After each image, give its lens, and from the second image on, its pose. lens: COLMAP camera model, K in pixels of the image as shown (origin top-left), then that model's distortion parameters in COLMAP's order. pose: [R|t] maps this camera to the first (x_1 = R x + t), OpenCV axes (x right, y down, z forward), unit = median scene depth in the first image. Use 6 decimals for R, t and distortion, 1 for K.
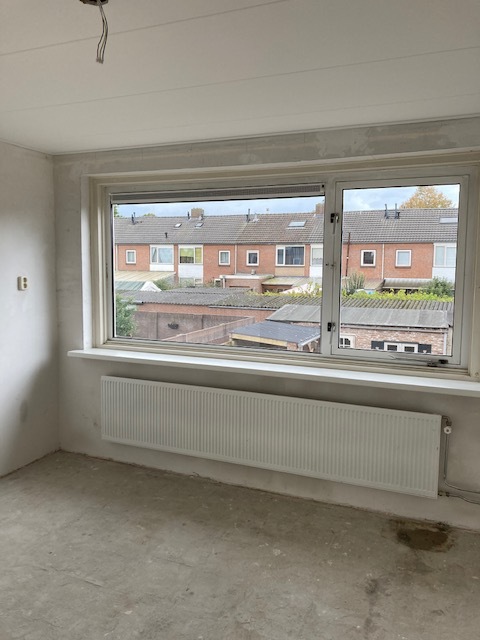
lens RADIAL K [[523.6, 0, 239.7], [0, 523.6, 317.6], [0, 0, 1]] dist [0.018100, -0.003705]
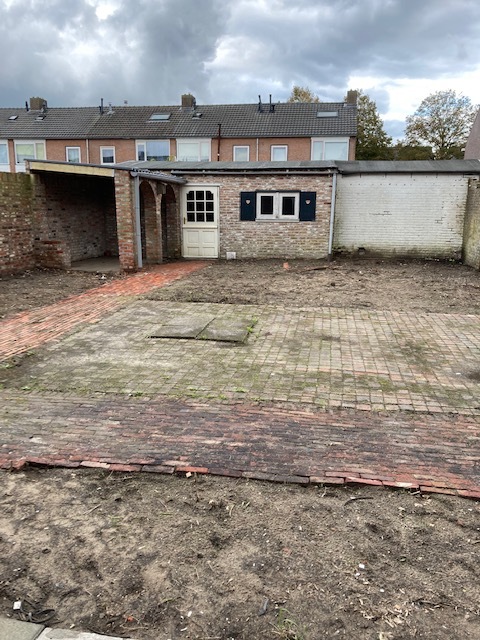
lens RADIAL K [[523.6, 0, 241.7], [0, 523.6, 324.6], [0, 0, 1]] dist [0.018100, -0.003705]
pose [[0.973161, -0.045844, 0.225512, 0.074991], [0.019404, 0.992813, 0.118092, 0.142144], [-0.229305, -0.110546, 0.967057, 0.252725]]
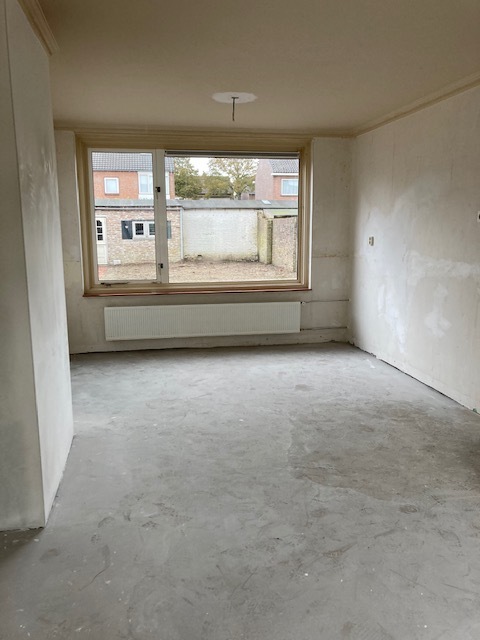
lens RADIAL K [[523.6, 0, 240.4], [0, 523.6, 318.9], [0, 0, 1]] dist [0.018100, -0.003705]
pose [[0.832433, -0.102301, 0.544600, -0.175565], [0.064069, 0.993988, 0.088786, 0.170418], [-0.550409, -0.039017, 0.833983, -0.107089]]
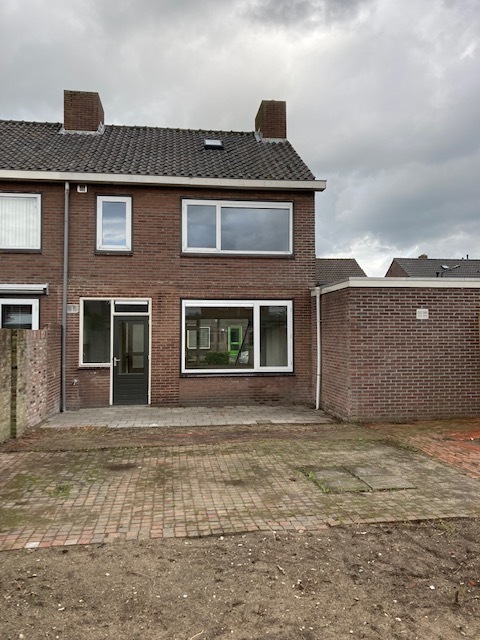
lens RADIAL K [[523.6, 0, 240.1], [0, 523.6, 320.4], [0, 0, 1]] dist [0.018100, -0.003705]
pose [[-0.860730, -0.014733, -0.508849, 0.677258], [-0.055581, 0.996325, 0.065169, -0.019553], [0.506019, 0.084375, -0.858385, 1.437368]]
